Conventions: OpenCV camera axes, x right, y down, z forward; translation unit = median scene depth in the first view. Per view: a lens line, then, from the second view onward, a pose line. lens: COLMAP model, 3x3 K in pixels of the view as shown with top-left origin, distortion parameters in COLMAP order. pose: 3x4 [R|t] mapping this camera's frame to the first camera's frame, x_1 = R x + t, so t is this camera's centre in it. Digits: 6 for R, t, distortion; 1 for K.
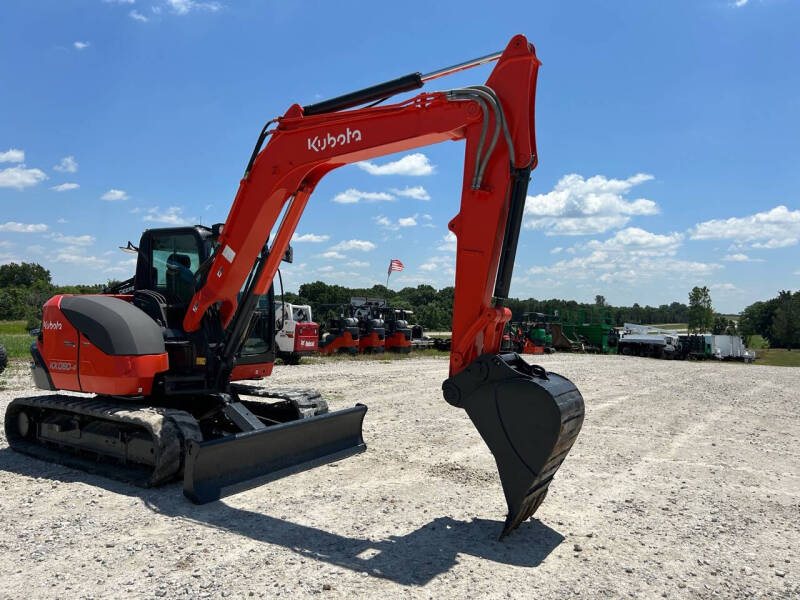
lens RADIAL K [[602.5, 0, 404.2], [0, 602.5, 296.1], [0, 0, 1]] dist [0.052122, -0.066003]
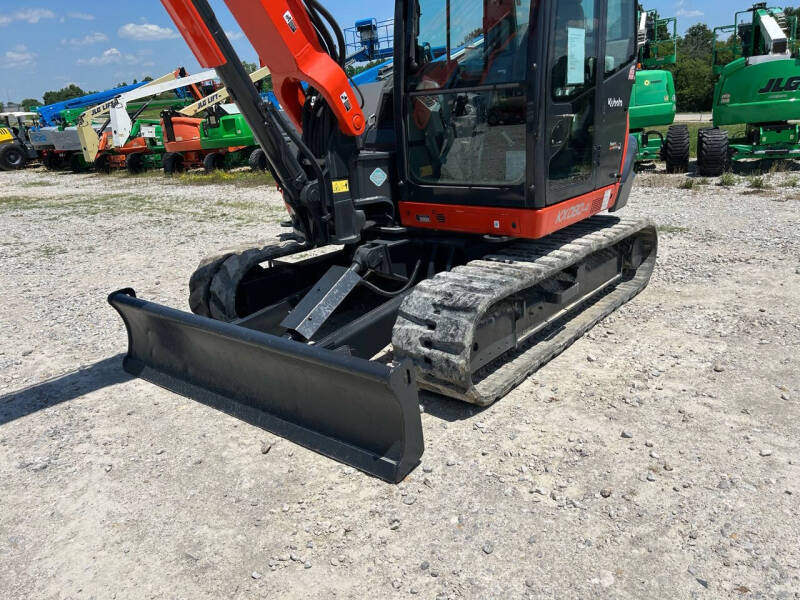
lens RADIAL K [[603.3, 0, 406.9], [0, 603.3, 294.9], [0, 0, 1]] dist [0.056362, -0.066537]
pose [[-0.068631, 0.290316, -0.954467, 0.285696], [0.069794, 0.955776, 0.285695, 0.043281], [0.995198, -0.047009, -0.085859, 1.154388]]
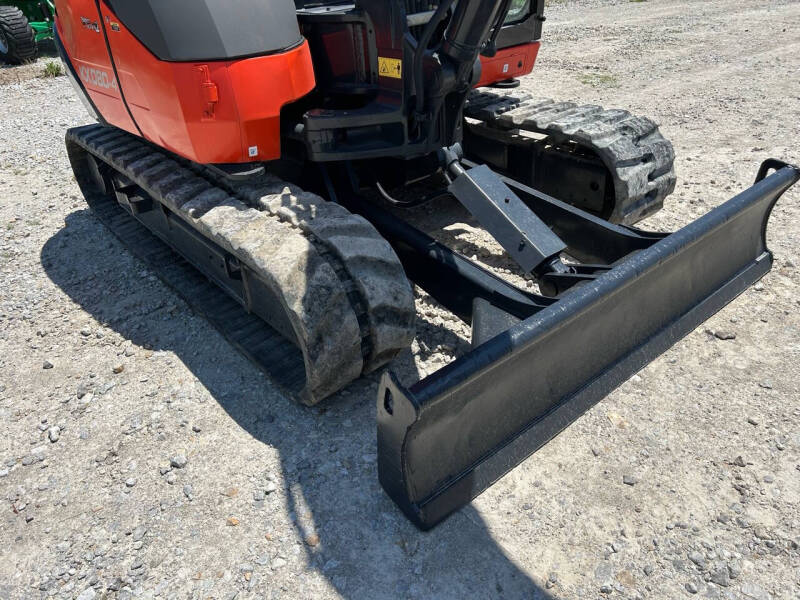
lens RADIAL K [[602.5, 0, 404.2], [0, 602.5, 296.1], [0, 0, 1]] dist [0.052122, -0.066003]
pose [[0.958913, 0.093761, -0.267759, -0.214613], [0.066734, 0.842779, 0.534107, 0.027065], [0.275740, -0.530031, 0.801895, 0.631758]]
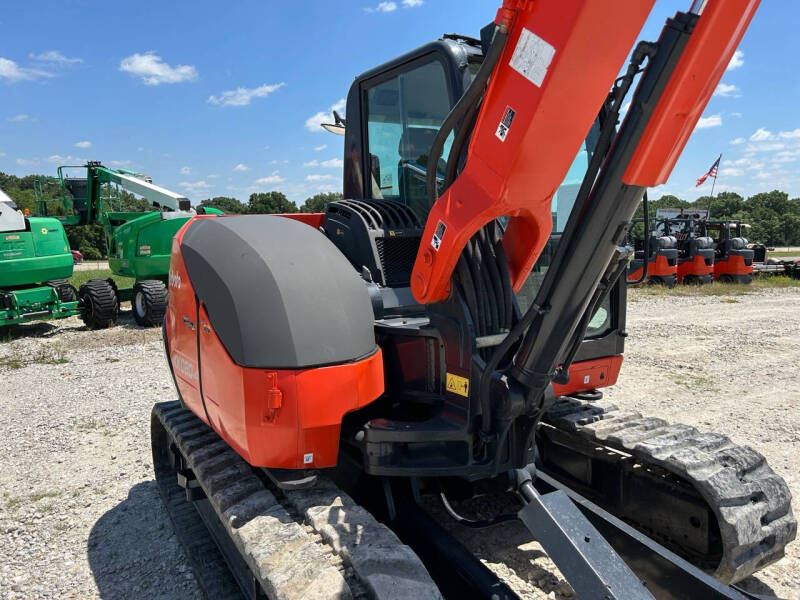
lens RADIAL K [[603.3, 0, 406.9], [0, 603.3, 294.9], [0, 0, 1]] dist [0.056362, -0.066537]
pose [[0.904155, 0.019185, -0.426773, -0.209911], [0.037665, 0.991521, 0.124369, 0.007438], [0.425541, -0.128523, 0.895766, 0.672747]]
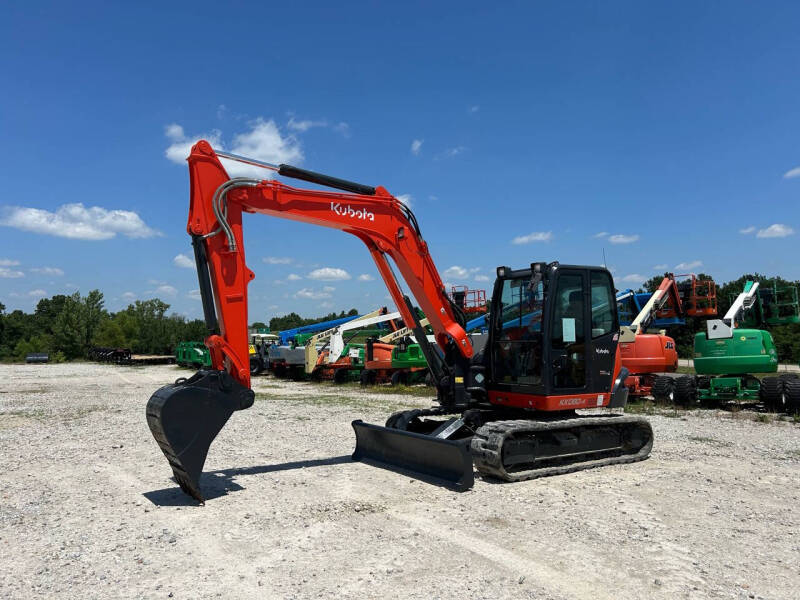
lens RADIAL K [[597.3, 0, 397.3], [0, 597.3, 295.4], [0, 0, 1]] dist [0.086253, -0.117156]
pose [[-0.363320, -0.083750, -0.927892, 0.945740], [0.014351, 0.995330, -0.095456, 0.046569], [0.931554, -0.047997, -0.360421, 1.391383]]
